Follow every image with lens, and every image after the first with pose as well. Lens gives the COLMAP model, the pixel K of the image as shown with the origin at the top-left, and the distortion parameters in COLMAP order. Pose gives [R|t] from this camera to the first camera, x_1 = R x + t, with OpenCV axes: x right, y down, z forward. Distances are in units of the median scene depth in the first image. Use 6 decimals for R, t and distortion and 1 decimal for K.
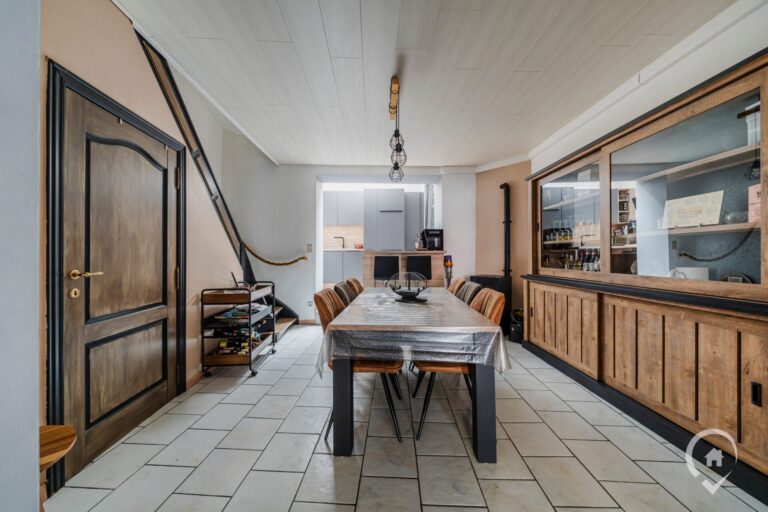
lens RADIAL K [[262.3, 0, 379.5], [0, 262.3, 255.7], [0, 0, 1]] dist [-0.002052, -0.000027]
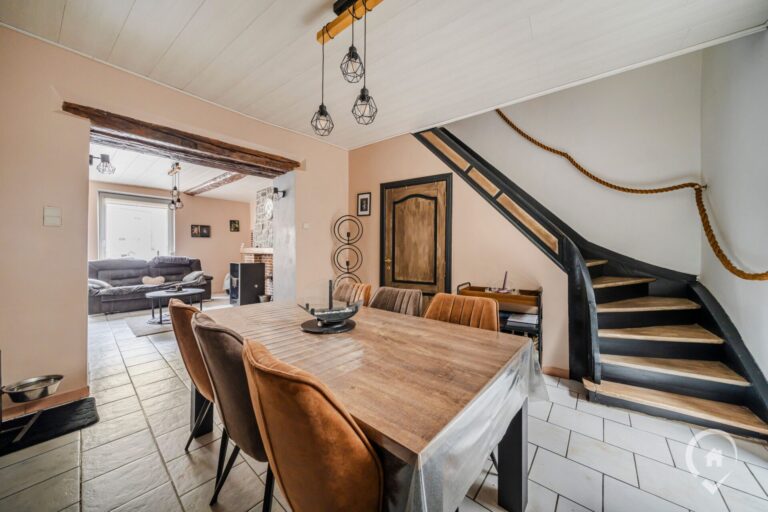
lens RADIAL K [[262.3, 0, 385.3], [0, 262.3, 257.5], [0, 0, 1]] dist [-0.002052, -0.000027]
pose [[-0.605406, 0.001102, -0.795916, 0.675907], [-0.009574, 0.999917, 0.008666, 0.015904], [0.795859, 0.012866, -0.605345, 1.924268]]
